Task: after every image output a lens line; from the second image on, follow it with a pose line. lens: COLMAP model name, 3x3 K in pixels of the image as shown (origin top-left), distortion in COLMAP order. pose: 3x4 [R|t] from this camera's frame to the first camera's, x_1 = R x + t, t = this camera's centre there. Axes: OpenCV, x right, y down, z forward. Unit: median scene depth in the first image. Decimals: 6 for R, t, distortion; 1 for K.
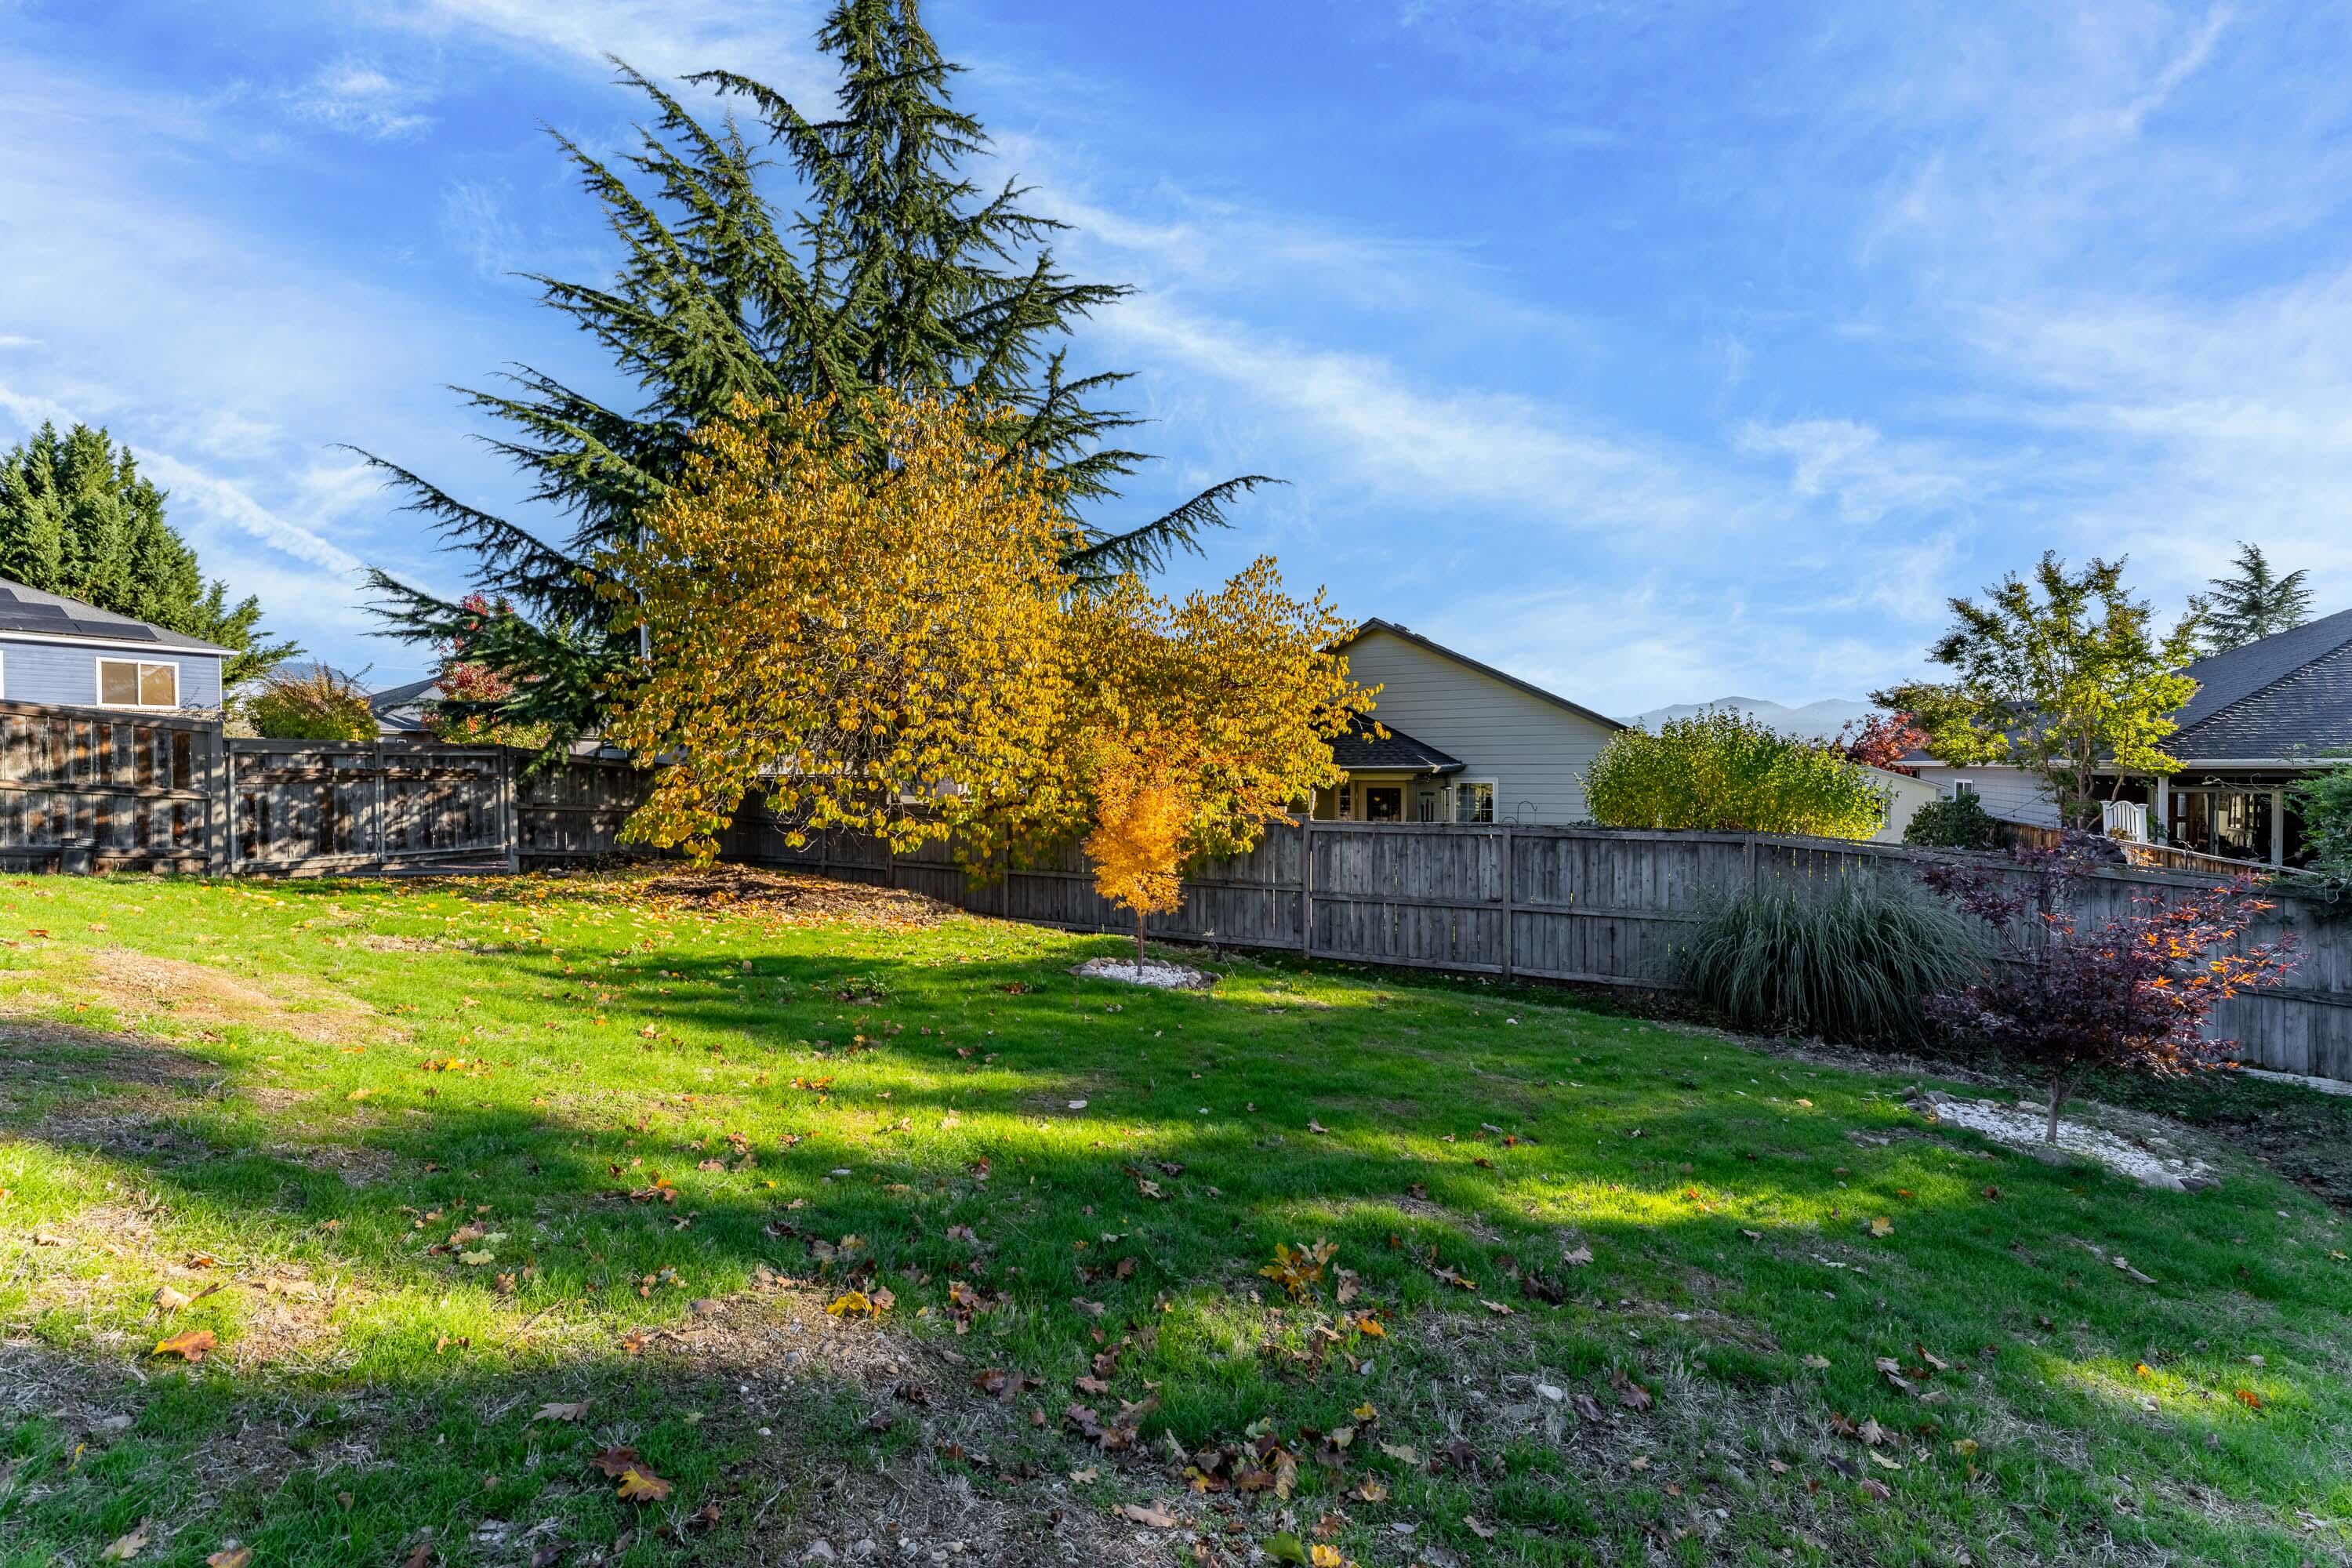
lens RADIAL K [[949.8, 0, 1171.9], [0, 949.8, 780.1], [0, 0, 1]] dist [-0.002578, -0.000319]
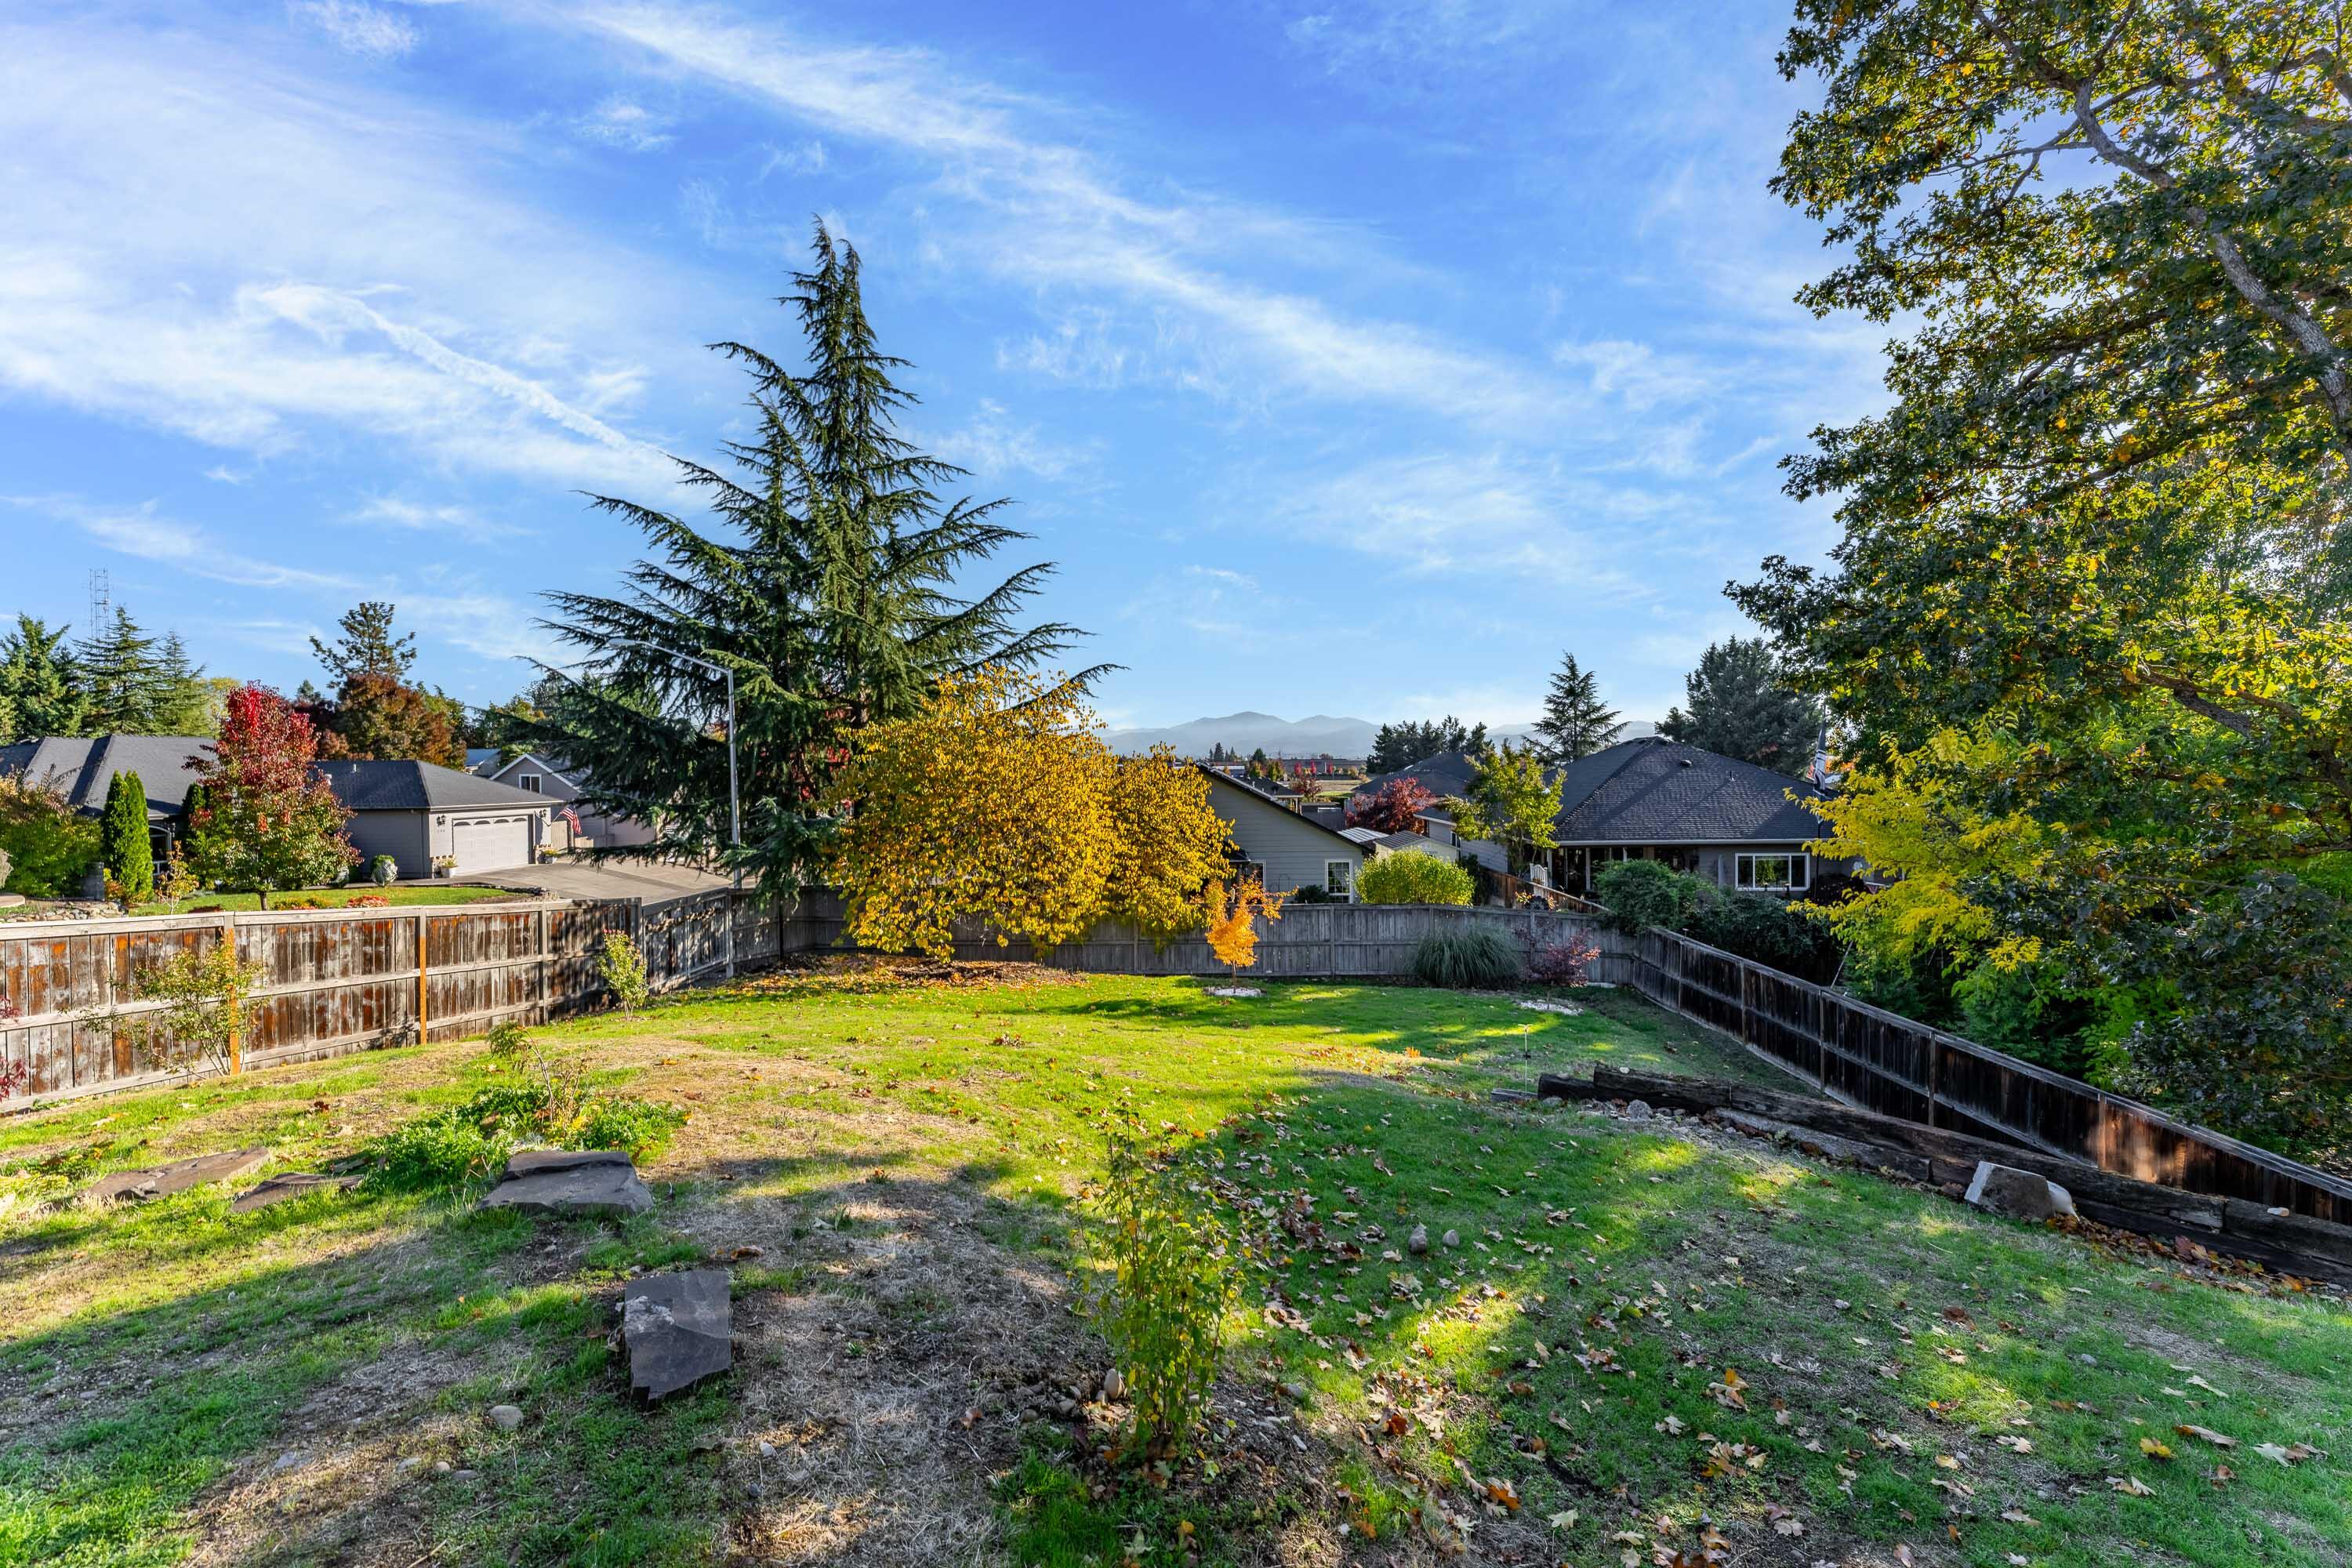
lens RADIAL K [[949.8, 0, 1178.5], [0, 949.8, 781.3], [0, 0, 1]] dist [-0.002578, -0.000319]
pose [[0.895340, -0.014641, 0.445142, -0.655883], [0.016601, 0.999862, -0.000503, -0.171147], [-0.445073, 0.007840, 0.895460, -0.547583]]
